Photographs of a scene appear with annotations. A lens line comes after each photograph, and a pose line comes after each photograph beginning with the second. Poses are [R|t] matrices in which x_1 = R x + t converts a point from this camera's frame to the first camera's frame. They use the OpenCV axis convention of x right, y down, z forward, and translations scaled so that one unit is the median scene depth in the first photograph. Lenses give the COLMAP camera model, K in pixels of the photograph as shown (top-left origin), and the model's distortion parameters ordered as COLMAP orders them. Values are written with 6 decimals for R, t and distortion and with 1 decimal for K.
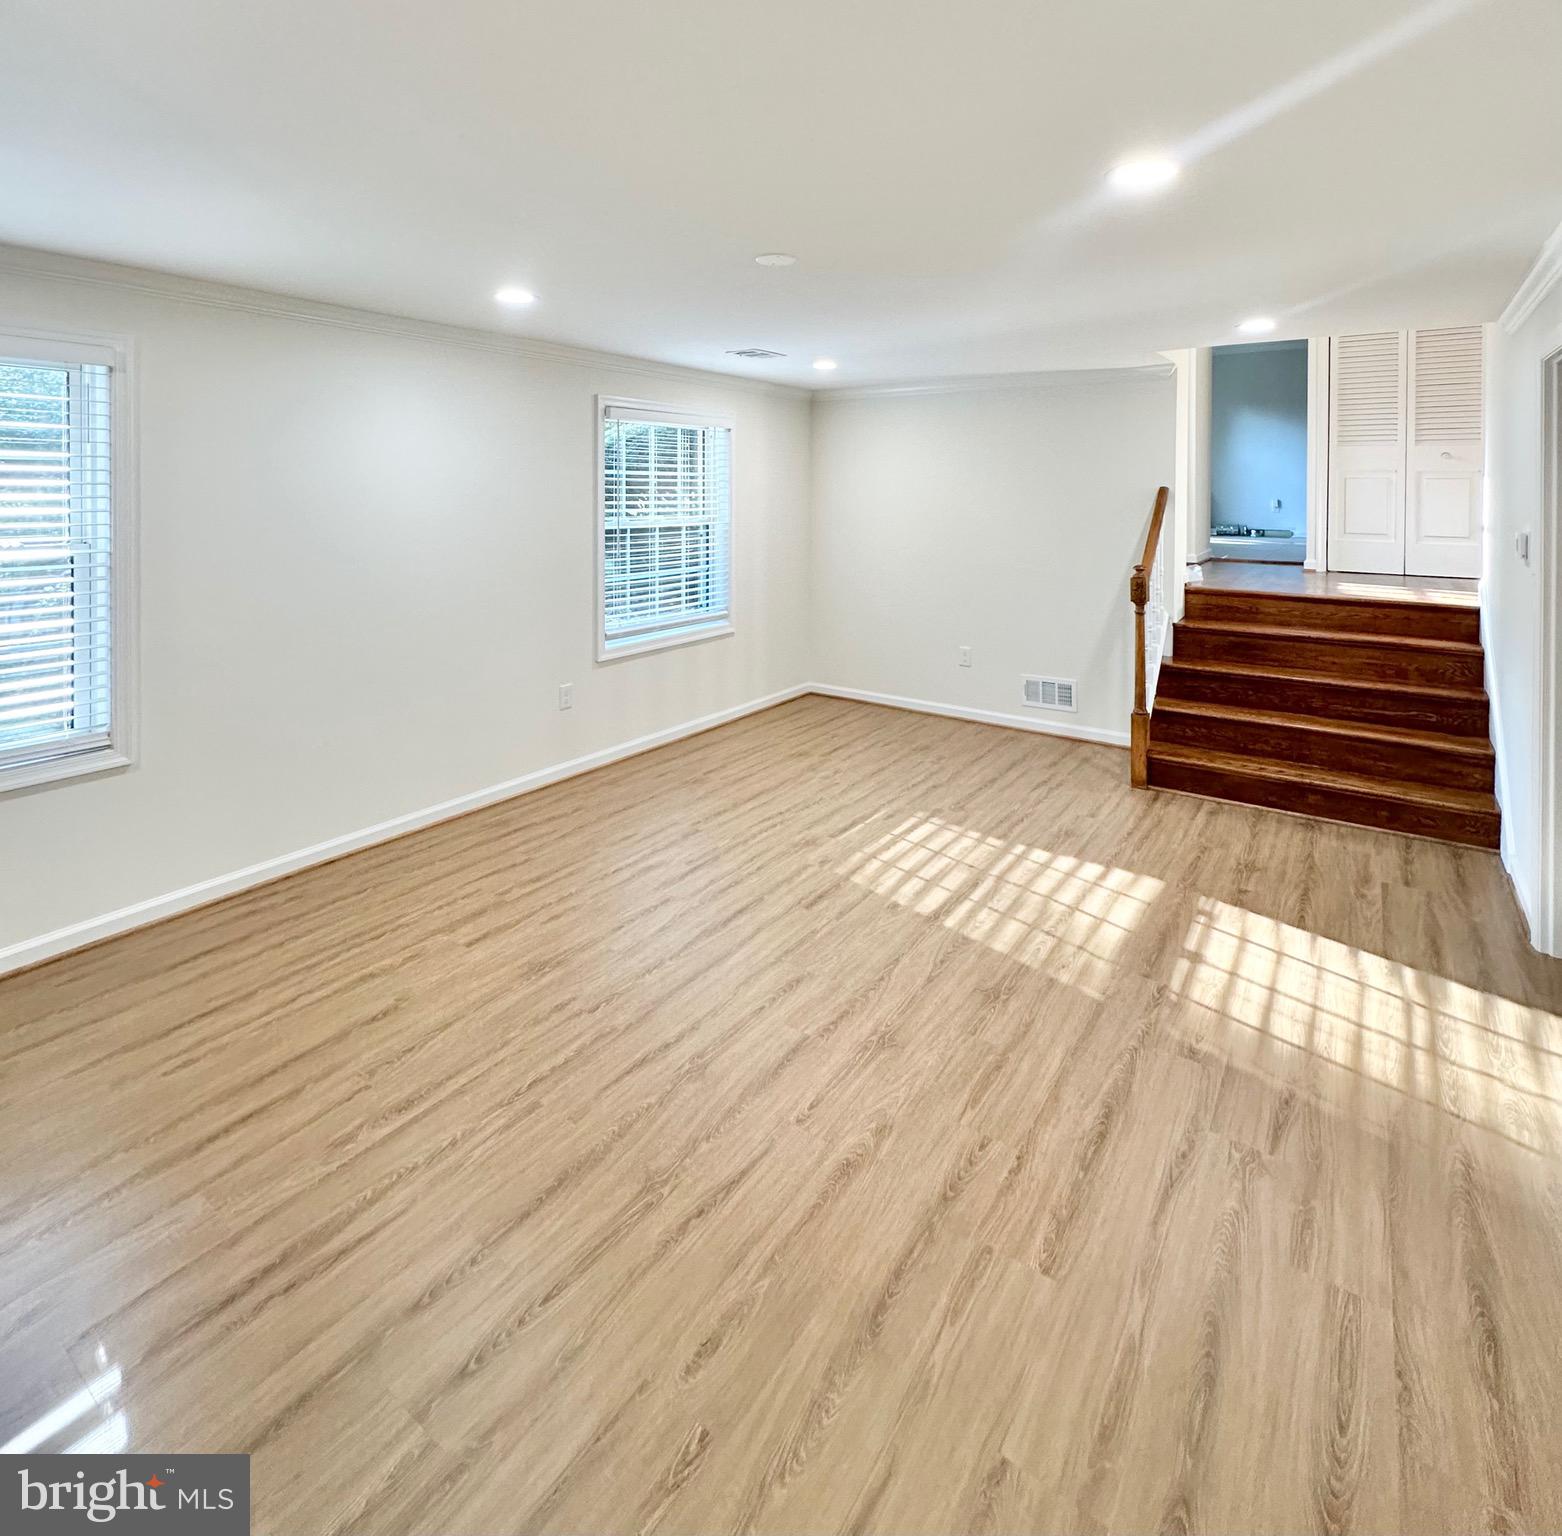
lens RADIAL K [[827.3, 0, 781.0], [0, 827.3, 768.0], [0, 0, 1]] dist [-0.000683, -0.000776]
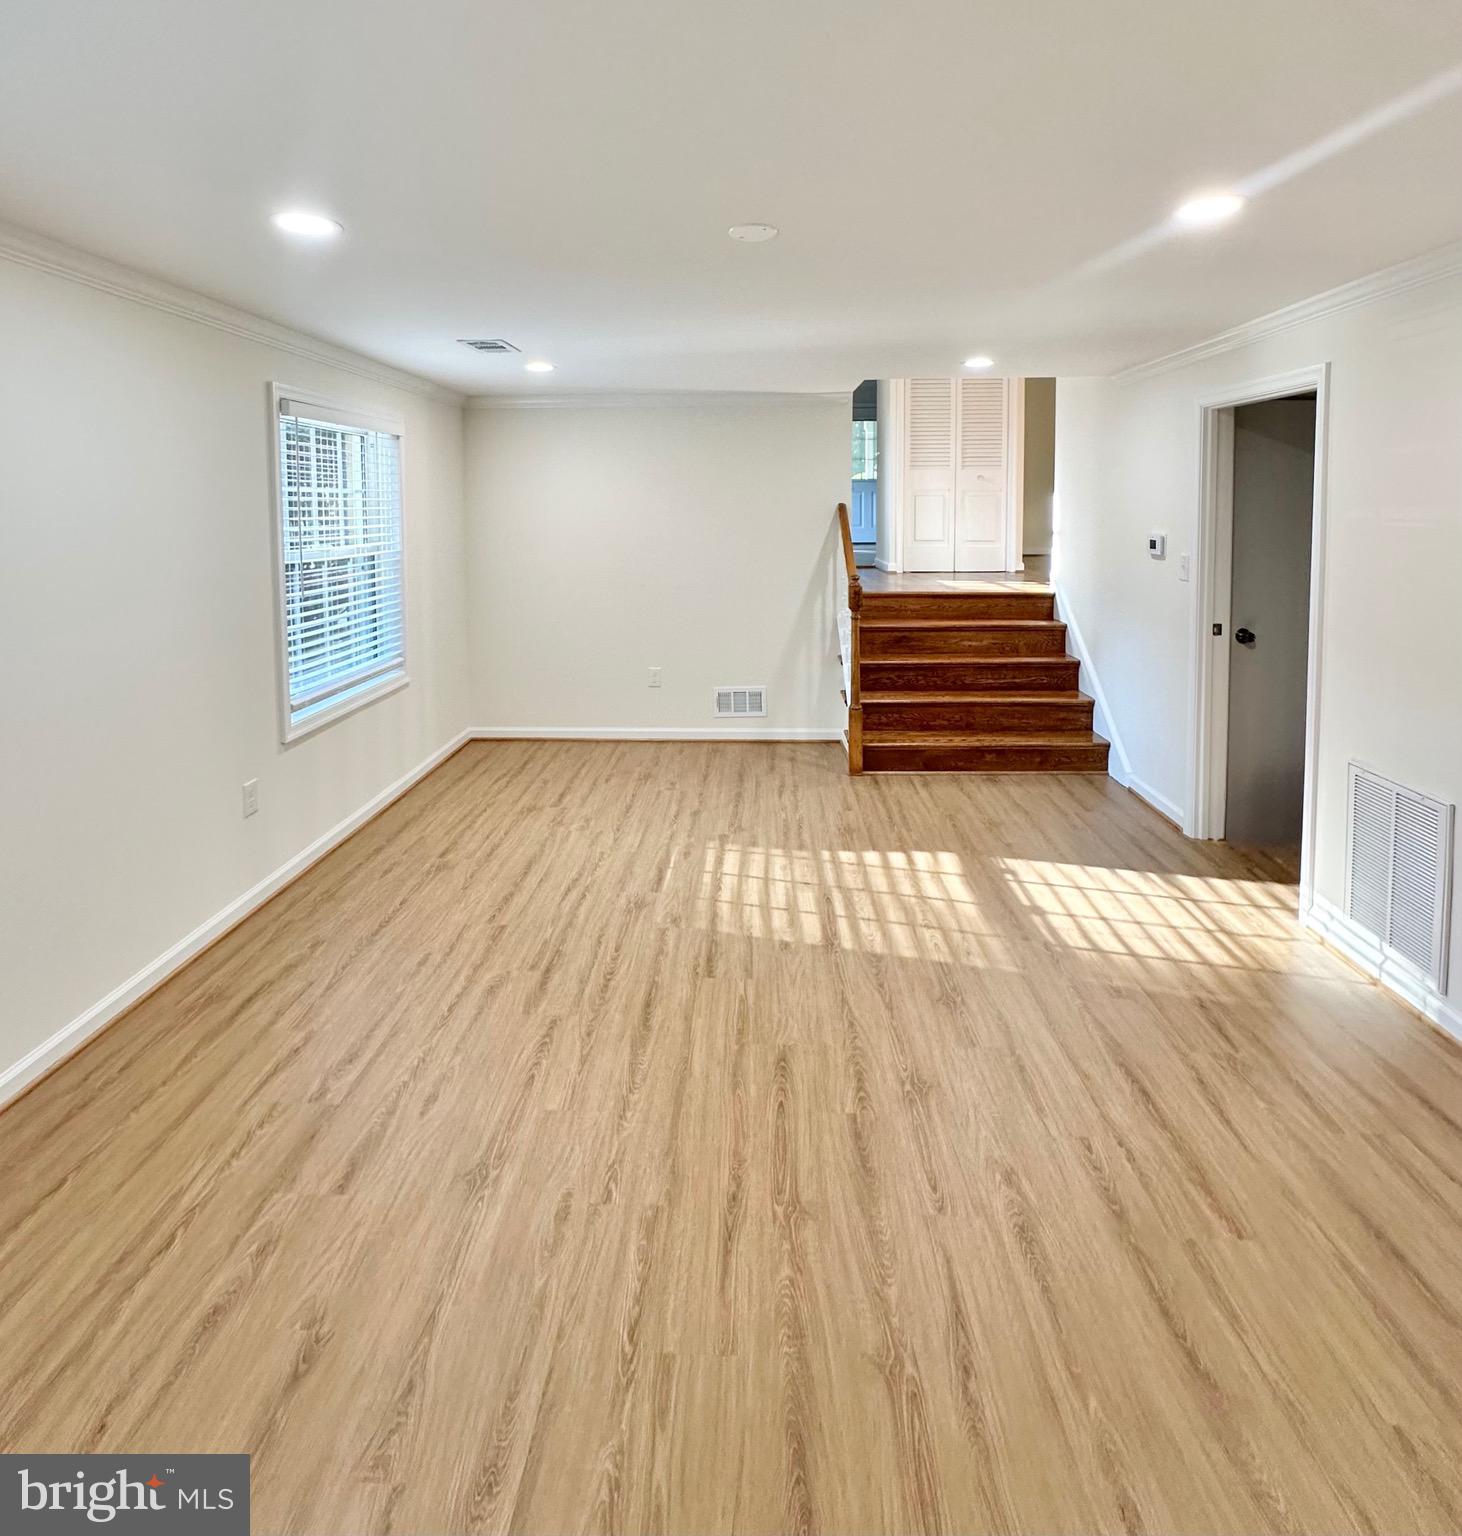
lens RADIAL K [[807.1, 0, 731.0], [0, 807.1, 768.0], [0, 0, 1]] dist [-0.000694, 0.000534]
pose [[0.828138, -0.179720, 0.530932, -0.308394], [0.187287, 0.981486, 0.040107, -0.067388], [-0.528310, 0.066223, 0.846465, 0.199222]]
